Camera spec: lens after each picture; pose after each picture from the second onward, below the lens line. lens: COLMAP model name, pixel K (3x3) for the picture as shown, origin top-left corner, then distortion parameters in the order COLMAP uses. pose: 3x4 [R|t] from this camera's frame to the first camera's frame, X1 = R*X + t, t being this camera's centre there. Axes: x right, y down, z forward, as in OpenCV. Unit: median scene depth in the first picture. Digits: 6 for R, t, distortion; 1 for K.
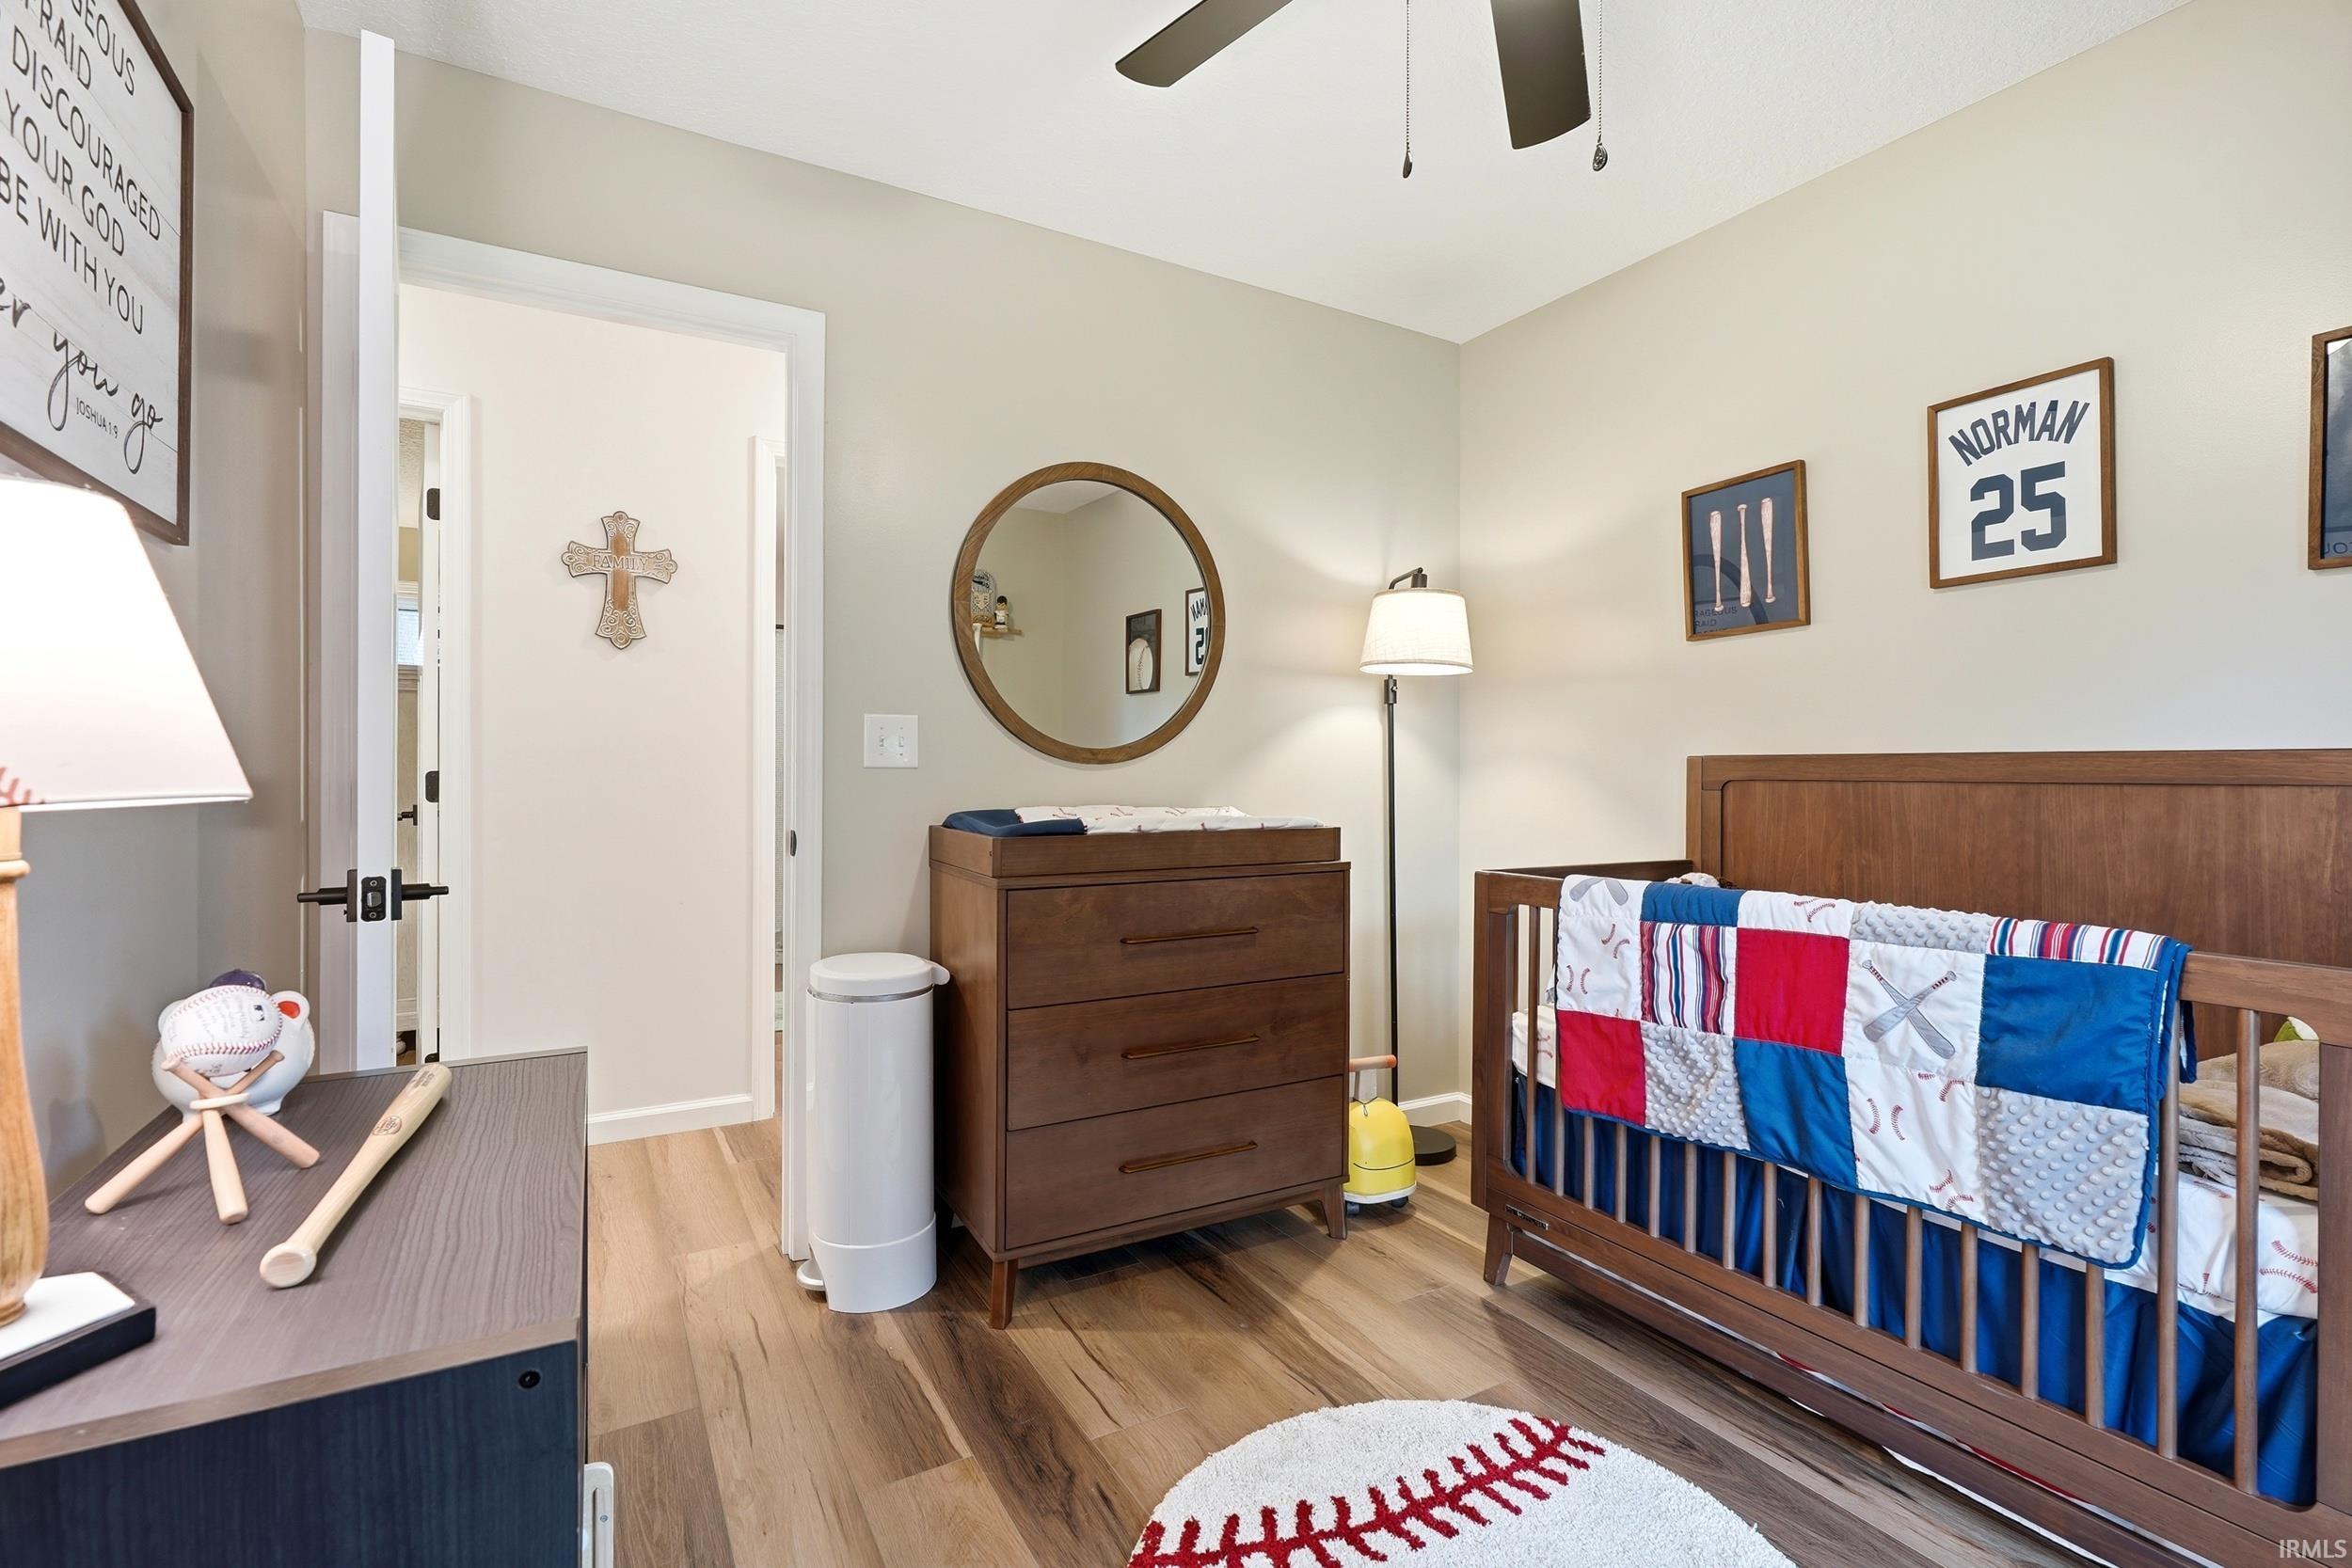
lens RADIAL K [[1073.9, 0, 1169.1], [0, 1073.9, 760.8], [0, 0, 1]] dist [0.021427, -0.038476]
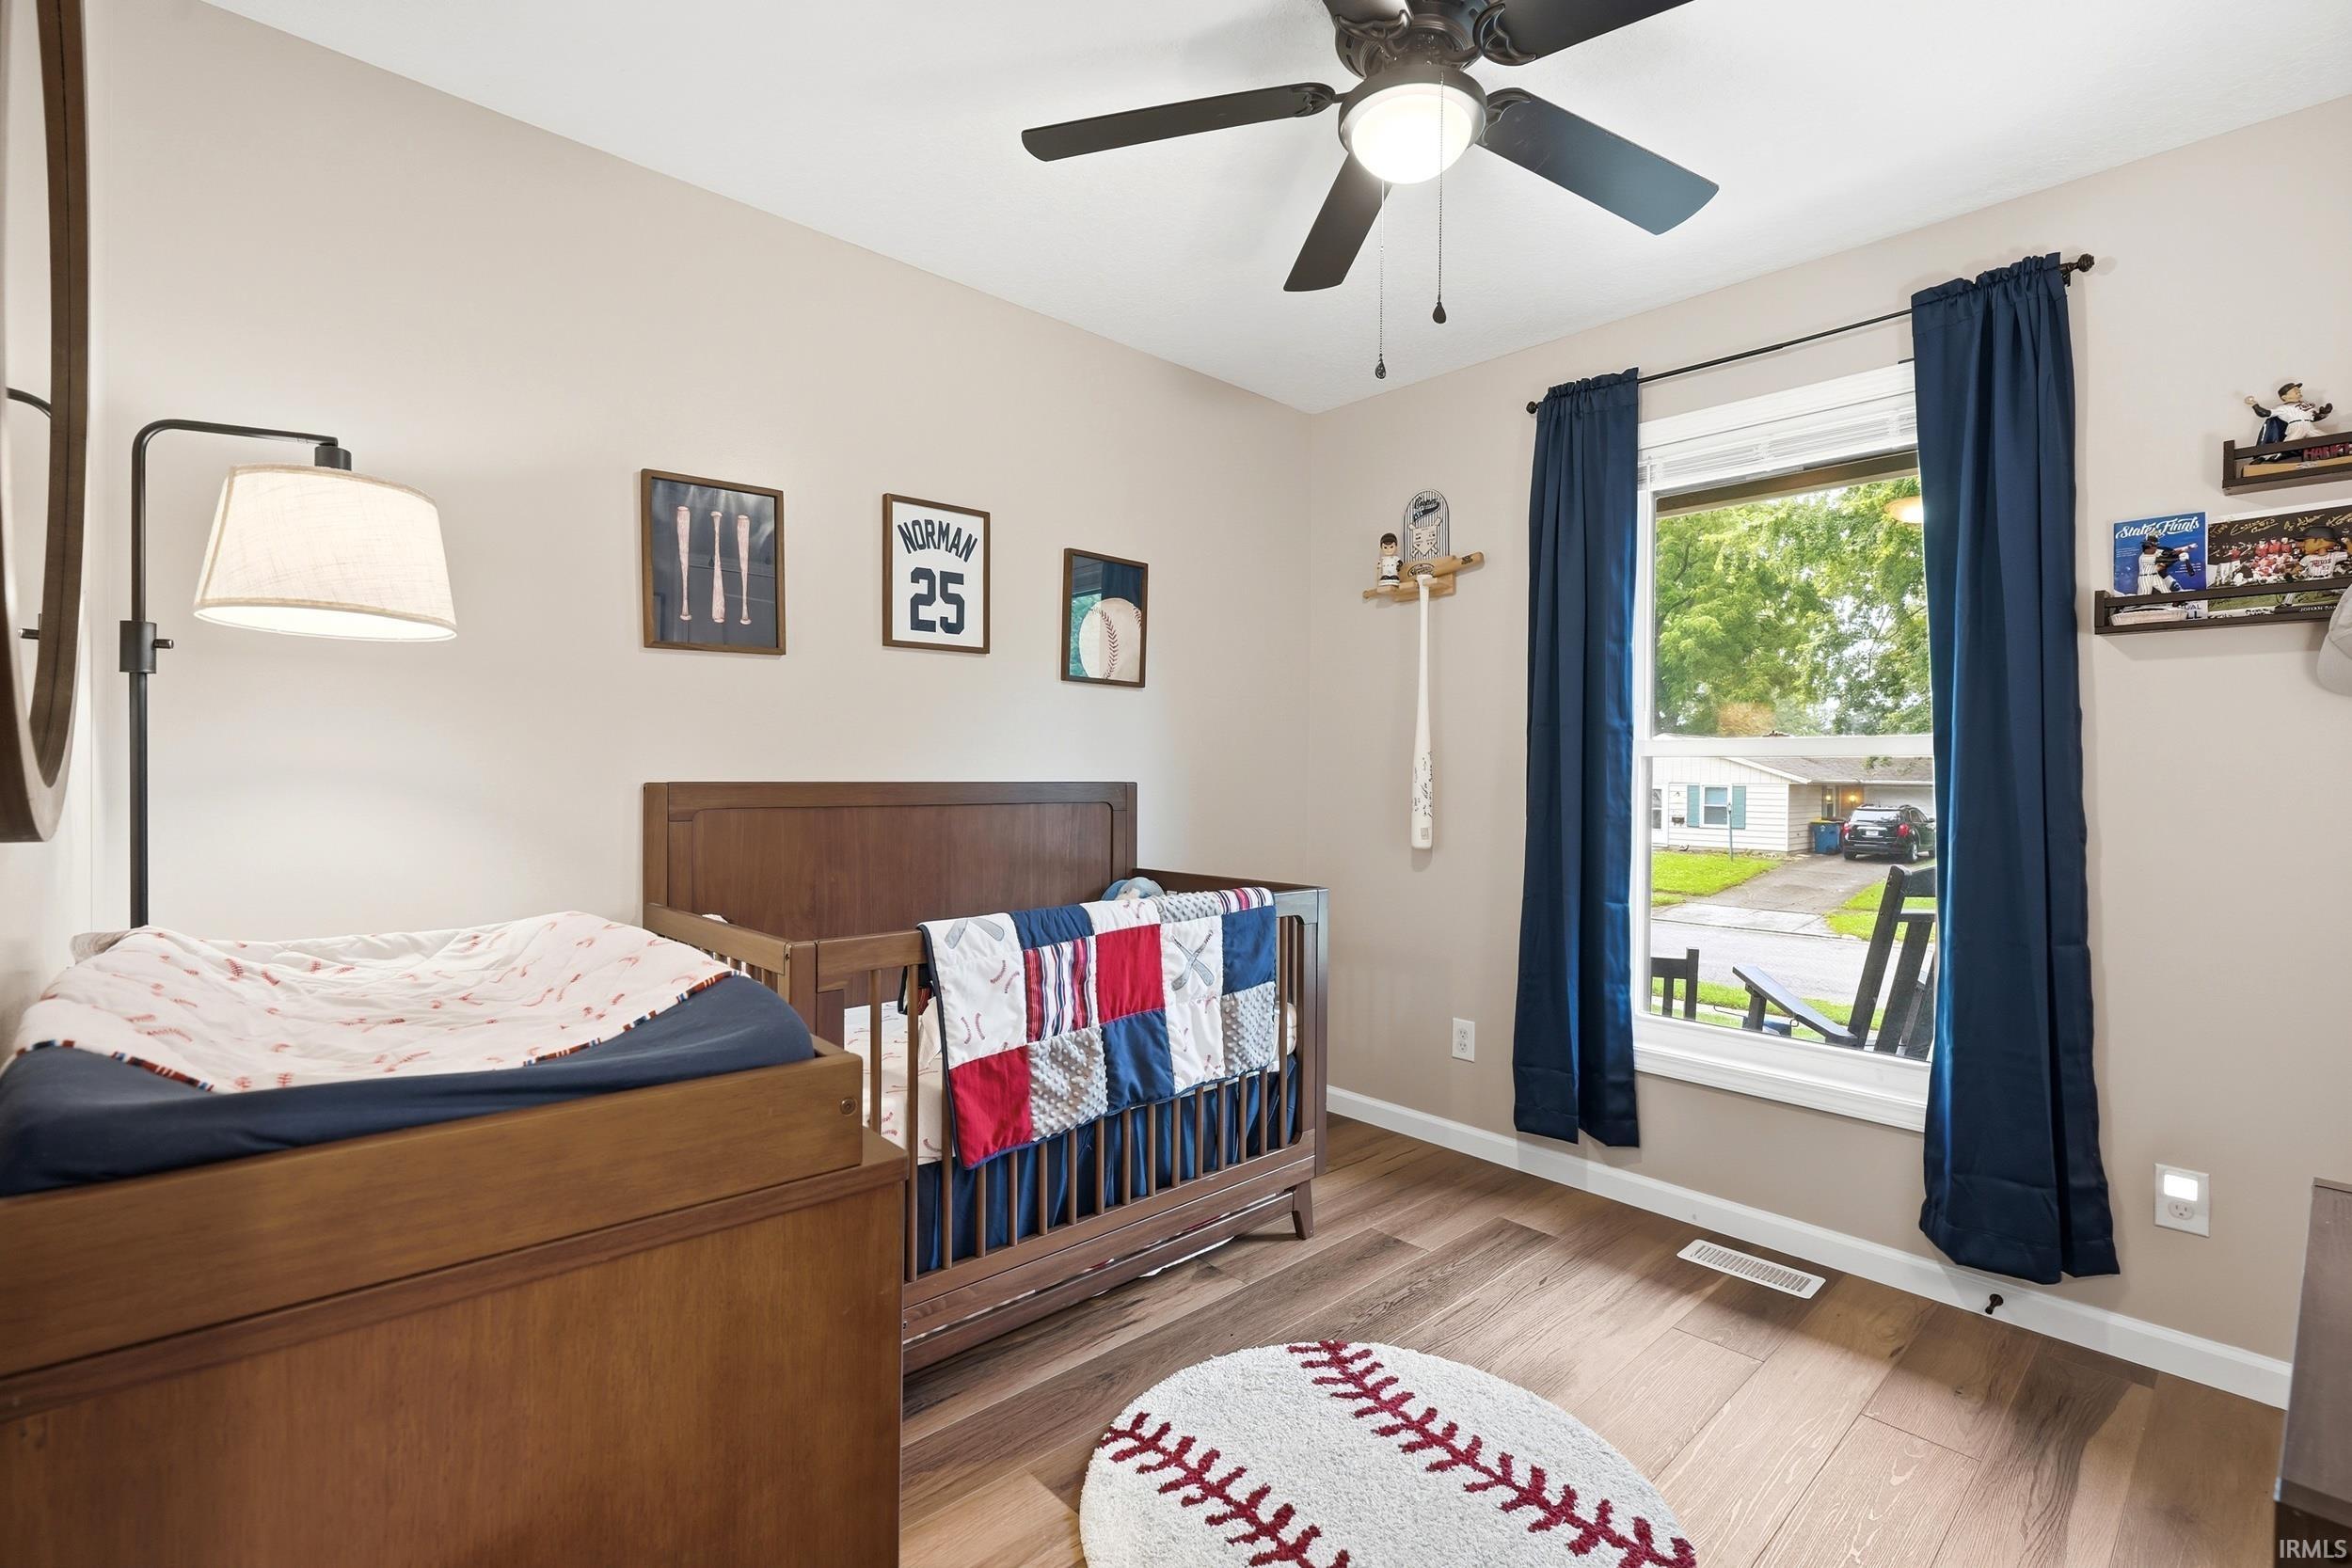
lens RADIAL K [[1067.6, 0, 1183.6], [0, 1067.6, 771.6], [0, 0, 1]] dist [-0.002378, 0.001373]
pose [[-0.259850, -0.007466, 0.965620, -0.600634], [-0.021205, 0.999773, 0.002023, -0.031630], [-0.965416, -0.019950, -0.259950, 1.104407]]
